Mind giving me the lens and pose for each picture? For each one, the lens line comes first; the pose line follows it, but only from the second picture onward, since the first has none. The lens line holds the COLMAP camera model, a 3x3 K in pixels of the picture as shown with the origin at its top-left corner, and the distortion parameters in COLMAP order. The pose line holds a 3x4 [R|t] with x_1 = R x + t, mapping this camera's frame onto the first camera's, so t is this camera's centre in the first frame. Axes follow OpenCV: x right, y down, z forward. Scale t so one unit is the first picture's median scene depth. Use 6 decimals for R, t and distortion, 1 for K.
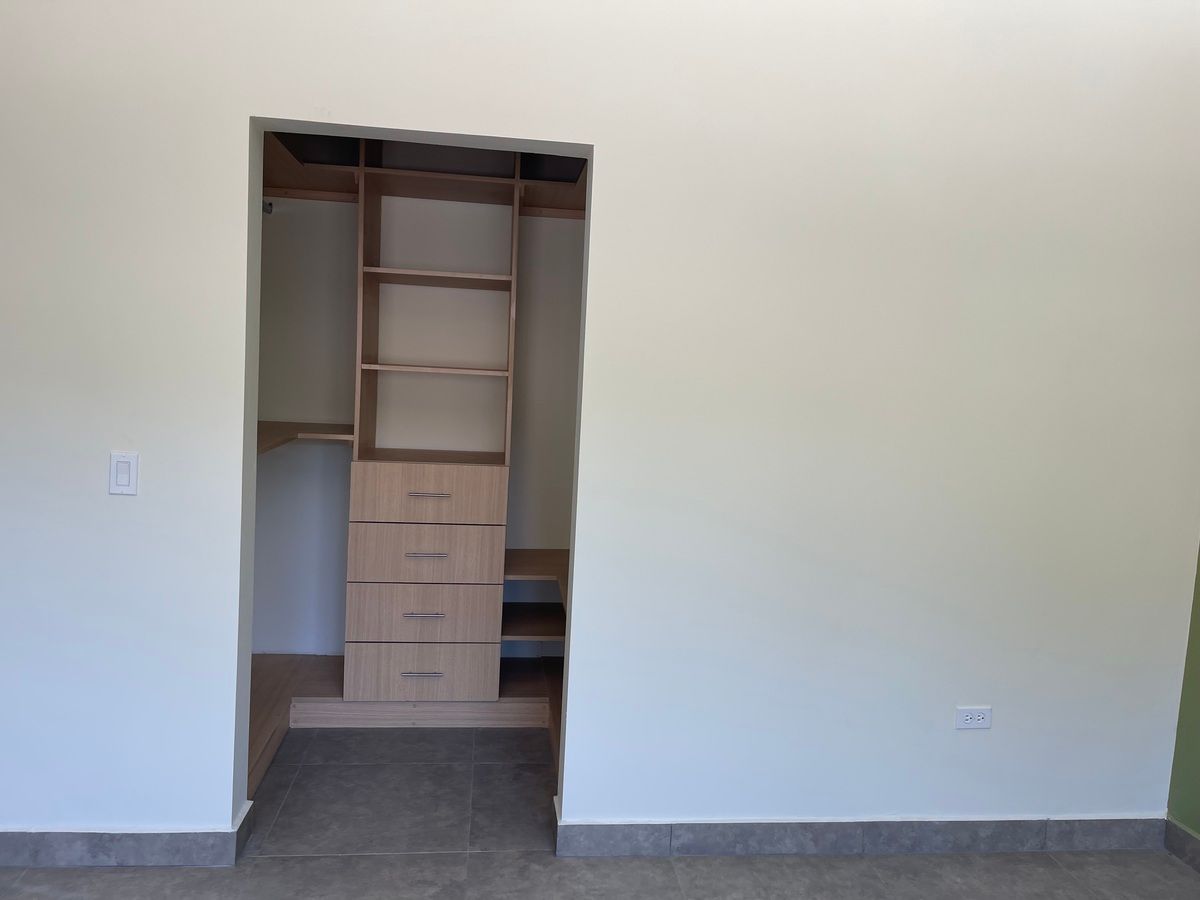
lens RADIAL K [[904.6, 0, 599.3], [0, 904.6, 443.0], [0, 0, 1]] dist [0.022294, -0.024171]
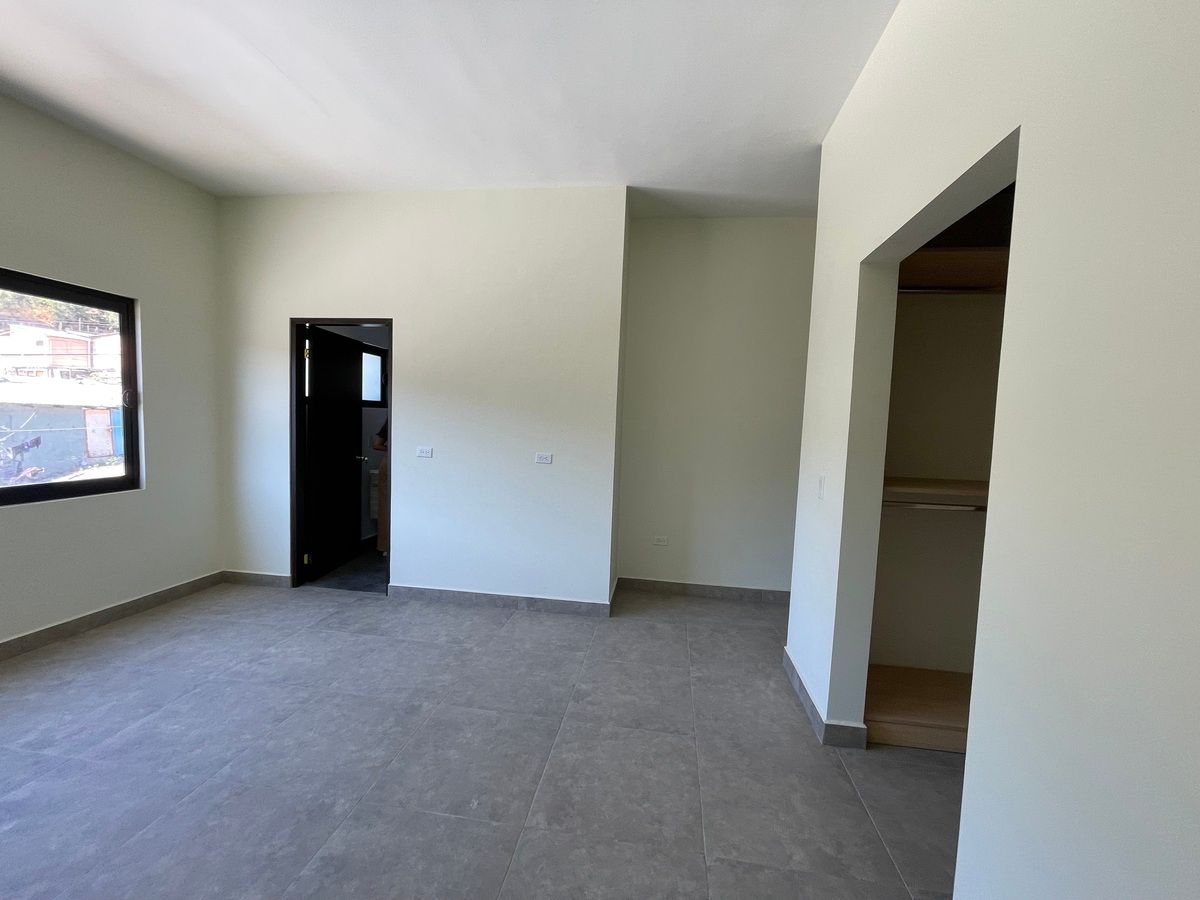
lens RADIAL K [[488.0, 0, 604.8], [0, 488.0, 453.2], [0, 0, 1]] dist [-0.004478, 0.002628]
pose [[-0.246763, 0.004513, -0.969065, 0.467375], [-0.127583, 0.991134, 0.037104, -0.014396], [0.960641, 0.132793, -0.244000, 0.726358]]
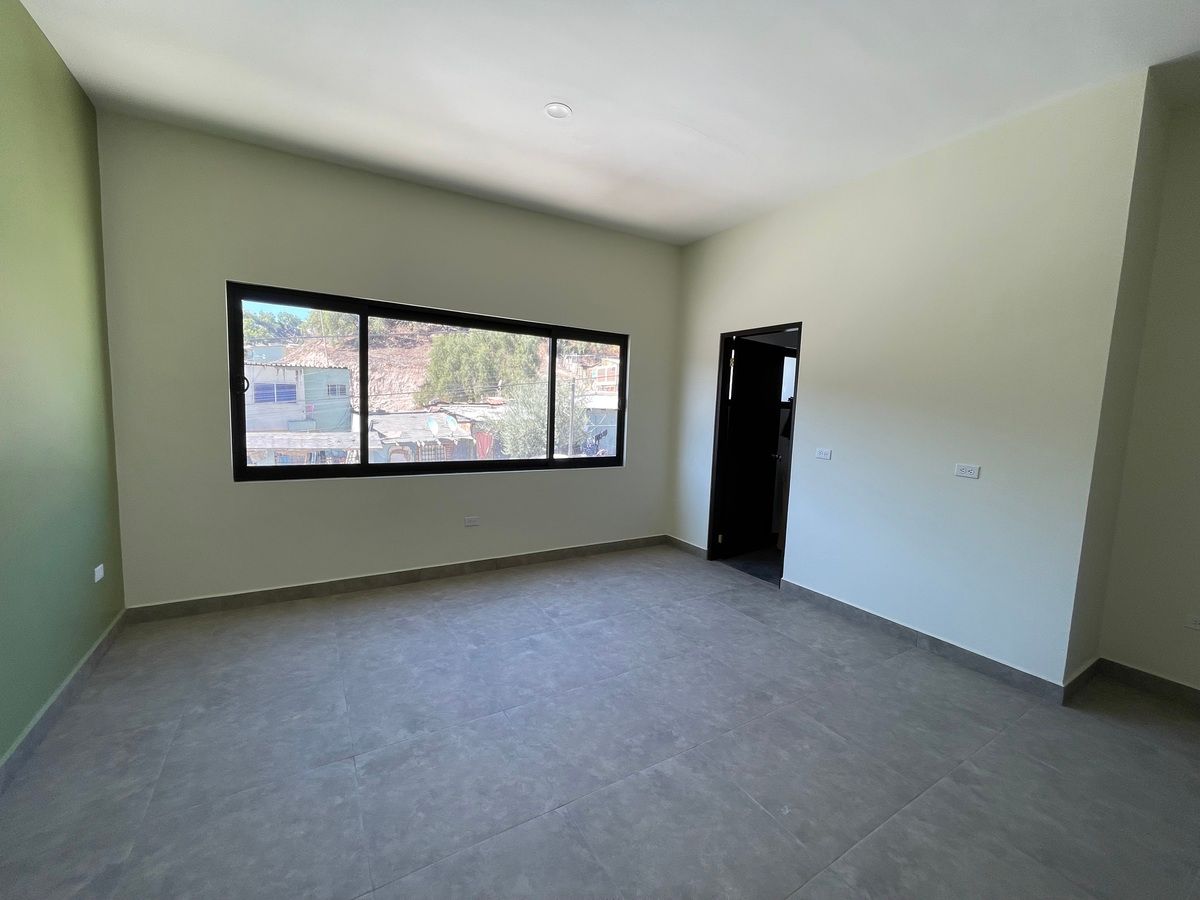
lens RADIAL K [[488.0, 0, 603.0], [0, 488.0, 452.0], [0, 0, 1]] dist [-0.004478, 0.002628]
pose [[-0.901462, -0.044248, -0.430591, 0.396187], [-0.117789, 0.982299, 0.145654, -0.029837], [0.416524, 0.182020, -0.890717, 0.841954]]
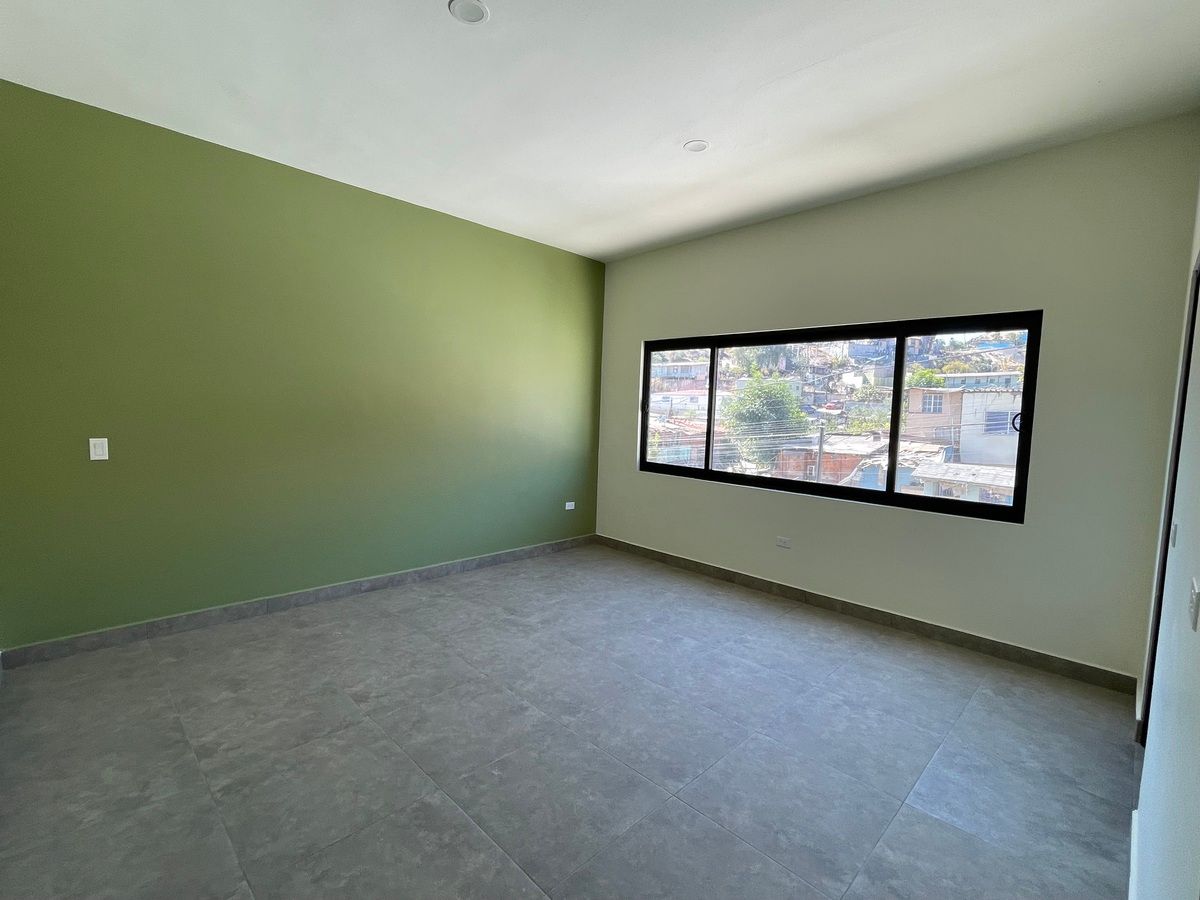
lens RADIAL K [[549.4, 0, 598.6], [0, 549.4, 449.6], [0, 0, 1]] dist [-0.003111, 0.000337]
pose [[-0.617881, -0.130973, 0.775286, -0.726808], [-0.002412, 0.986340, 0.164704, -0.089476], [-0.786268, 0.099898, -0.609757, 0.779980]]
